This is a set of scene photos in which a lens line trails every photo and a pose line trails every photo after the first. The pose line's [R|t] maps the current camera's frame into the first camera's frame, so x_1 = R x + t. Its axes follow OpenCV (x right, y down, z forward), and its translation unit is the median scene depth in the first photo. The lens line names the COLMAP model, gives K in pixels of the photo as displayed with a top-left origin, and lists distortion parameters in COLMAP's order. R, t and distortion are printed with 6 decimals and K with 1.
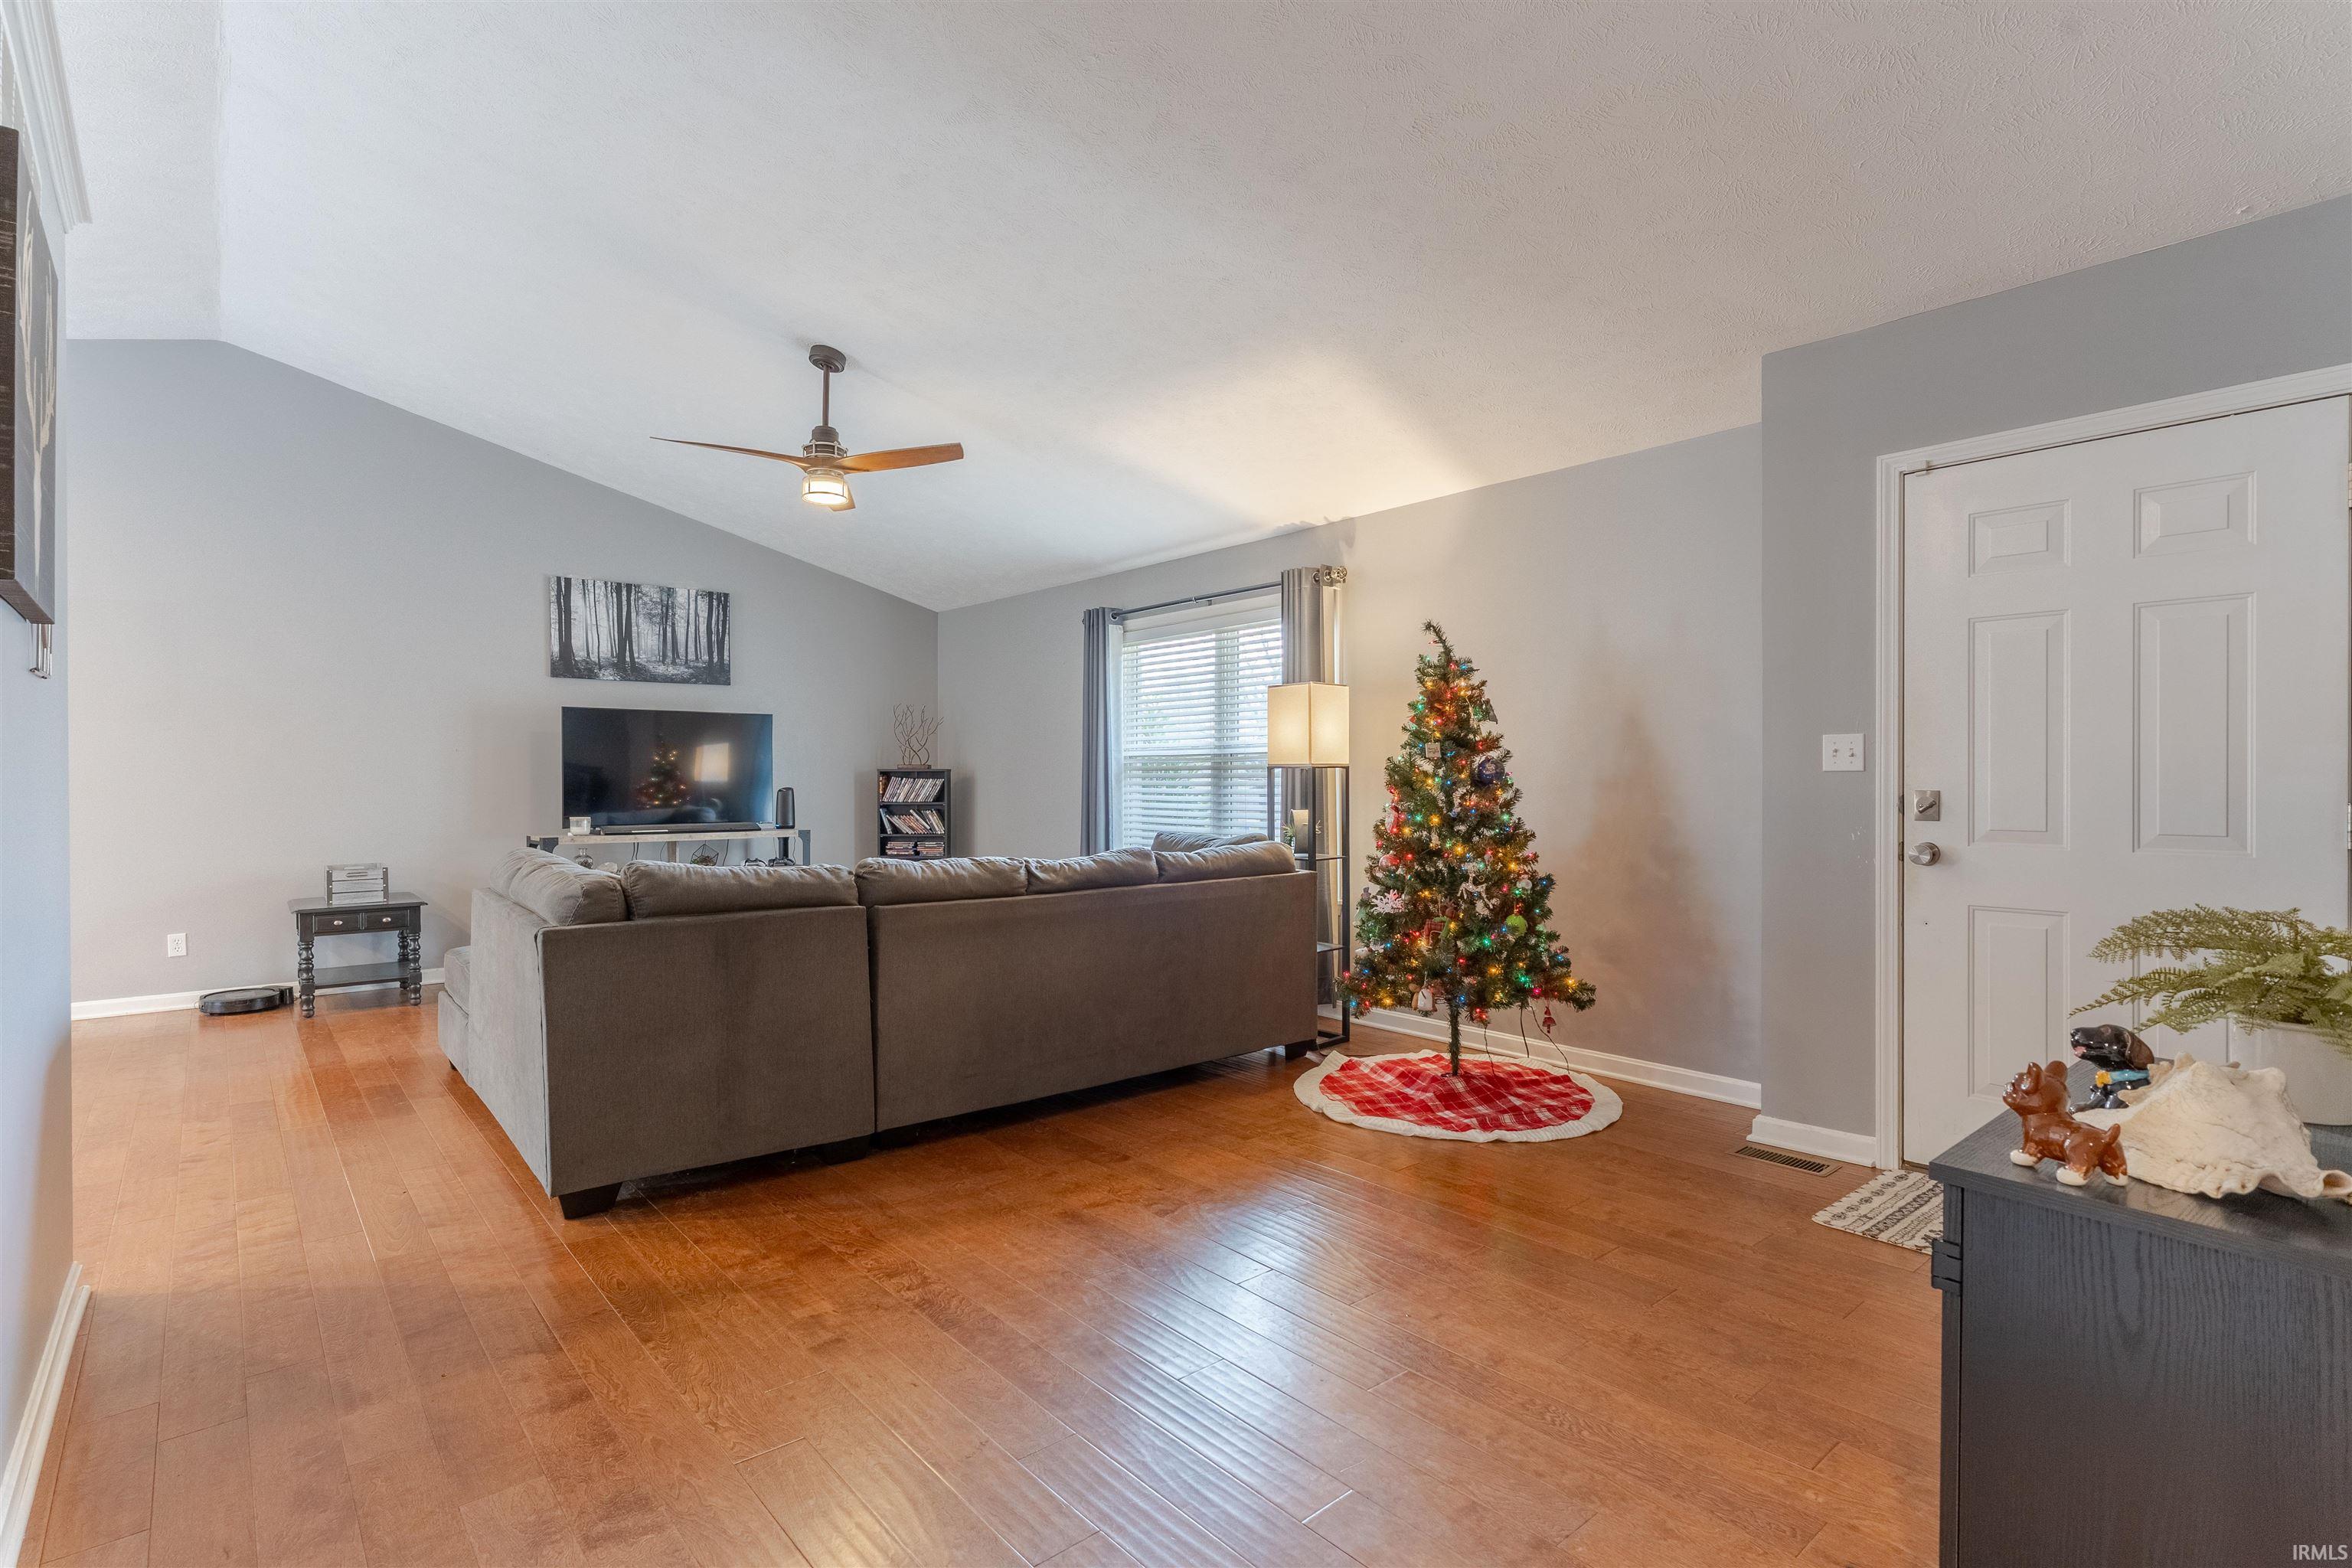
lens RADIAL K [[1116.8, 0, 1144.6], [0, 1116.8, 782.7], [0, 0, 1]] dist [-0.001177, -0.000021]
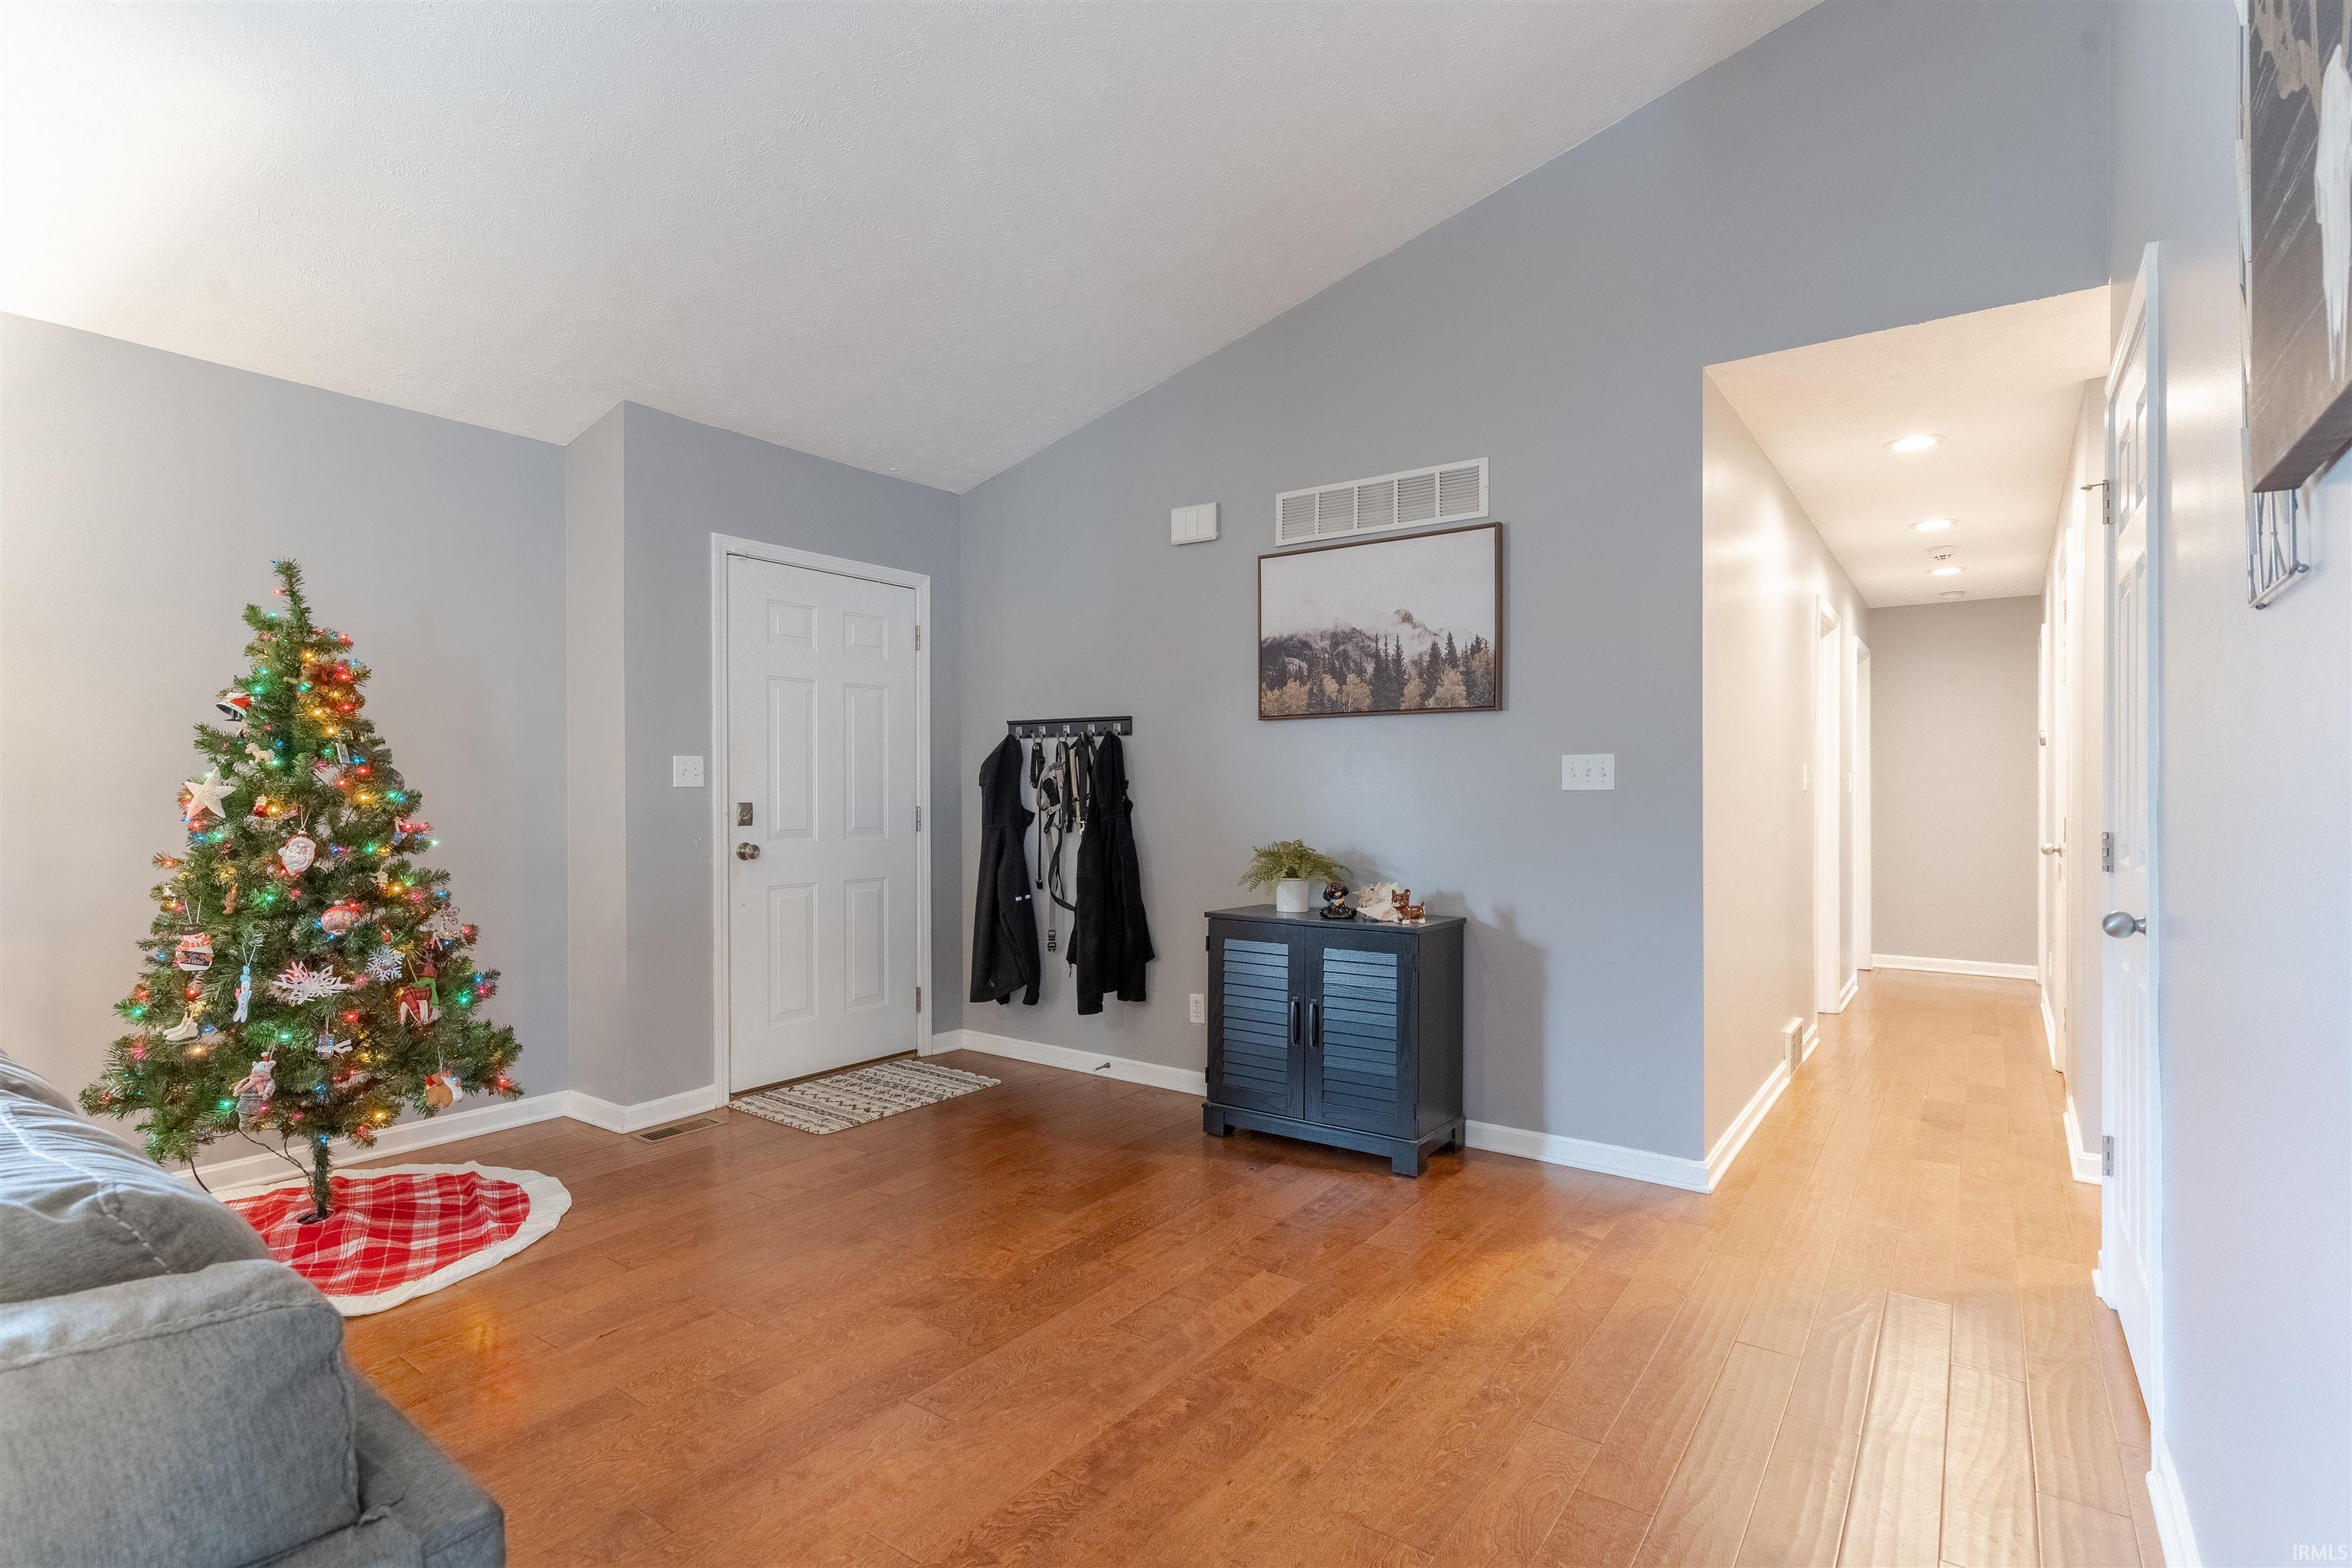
lens RADIAL K [[1118.5, 0, 1187.1], [0, 1118.5, 800.2], [0, 0, 1]] dist [-0.000379, 0.000017]
pose [[-0.252084, -0.005800, 0.967688, -0.665967], [0.003849, 0.999968, 0.006996, -0.002897], [-0.967698, 0.005488, -0.252054, 0.798301]]
